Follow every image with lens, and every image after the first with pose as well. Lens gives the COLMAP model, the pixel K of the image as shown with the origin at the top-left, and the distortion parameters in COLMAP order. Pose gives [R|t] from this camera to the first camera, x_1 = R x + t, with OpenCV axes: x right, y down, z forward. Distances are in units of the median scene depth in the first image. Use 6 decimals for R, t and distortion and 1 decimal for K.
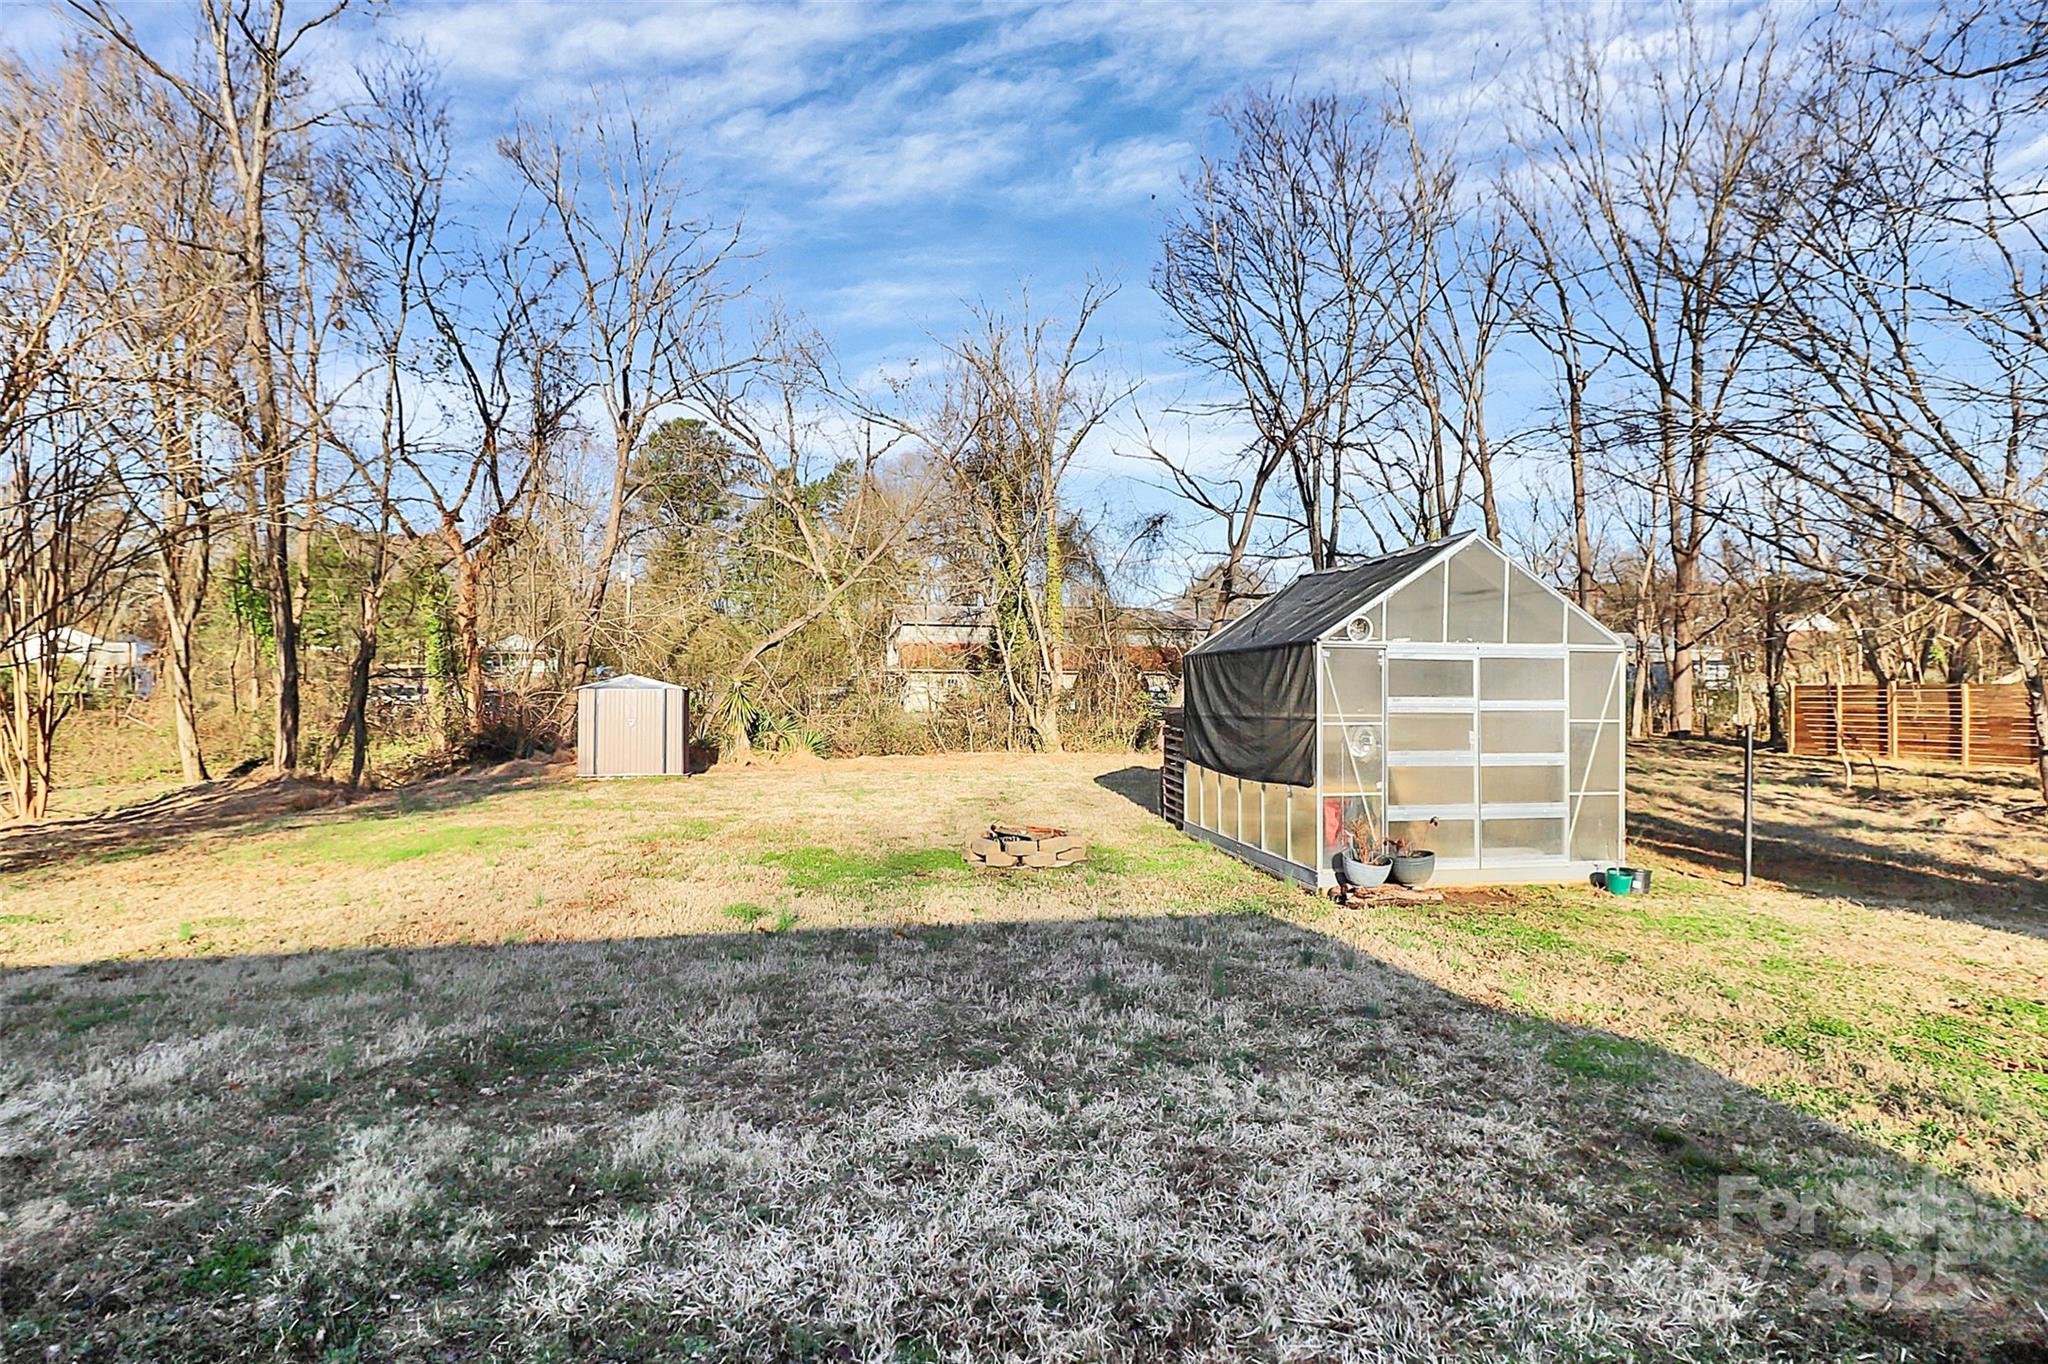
lens RADIAL K [[974.8, 0, 1024.0], [0, 974.8, 682.0], [0, 0, 1]] dist [-0.003029, -0.000135]
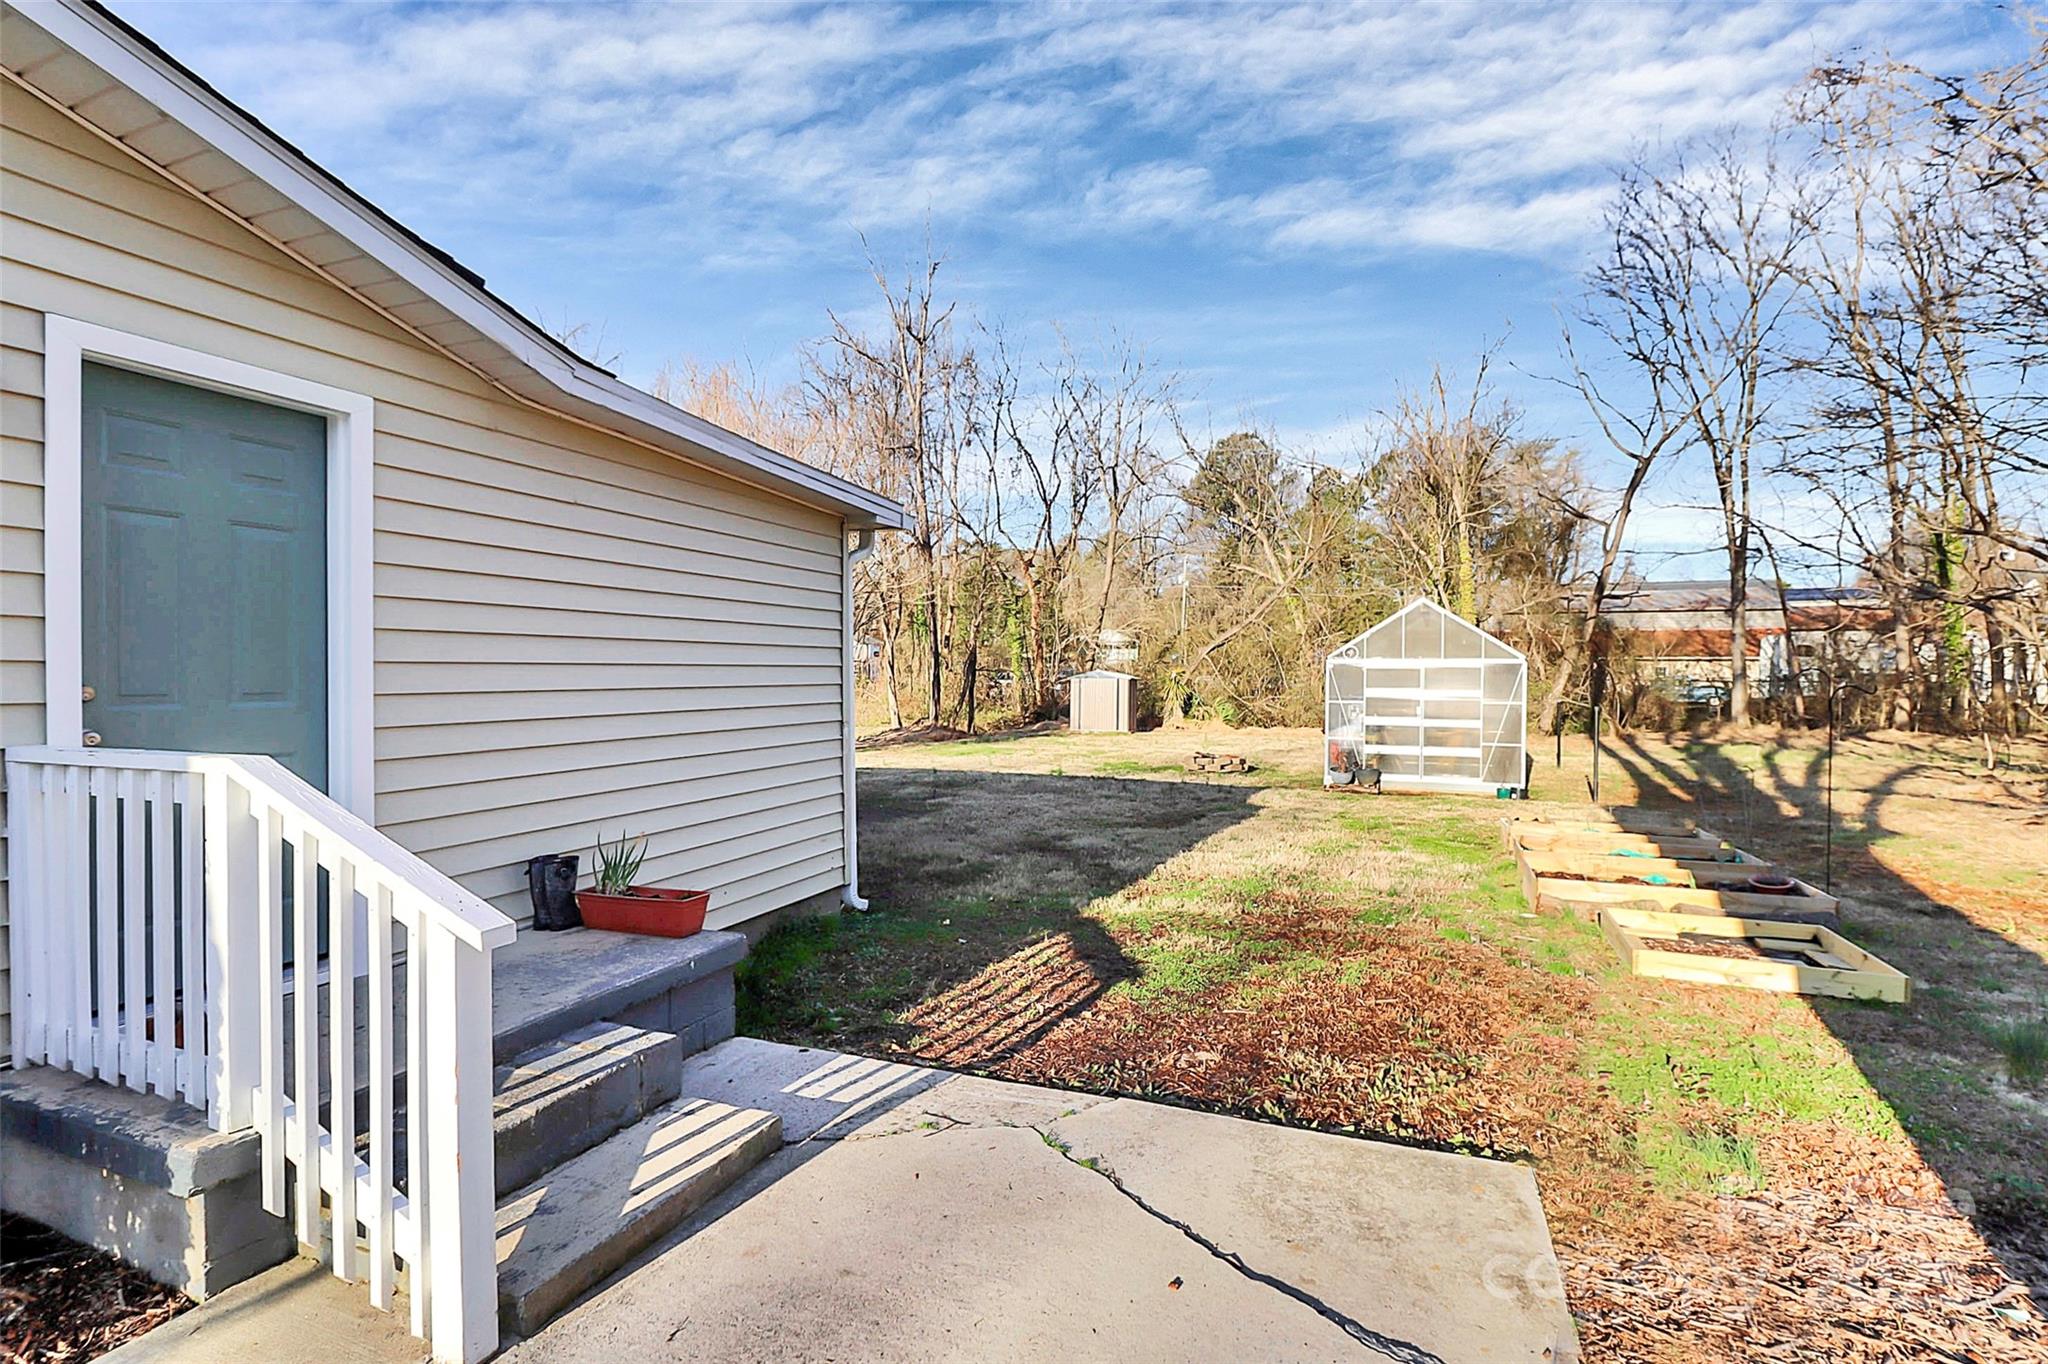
lens RADIAL K [[974.8, 0, 1024.0], [0, 974.8, 682.0], [0, 0, 1]] dist [-0.003029, -0.000135]
pose [[0.836502, 0.009072, -0.547889, 0.360890], [-0.002977, 0.999923, 0.012011, -0.007101], [0.547956, -0.008416, 0.836465, -0.407736]]
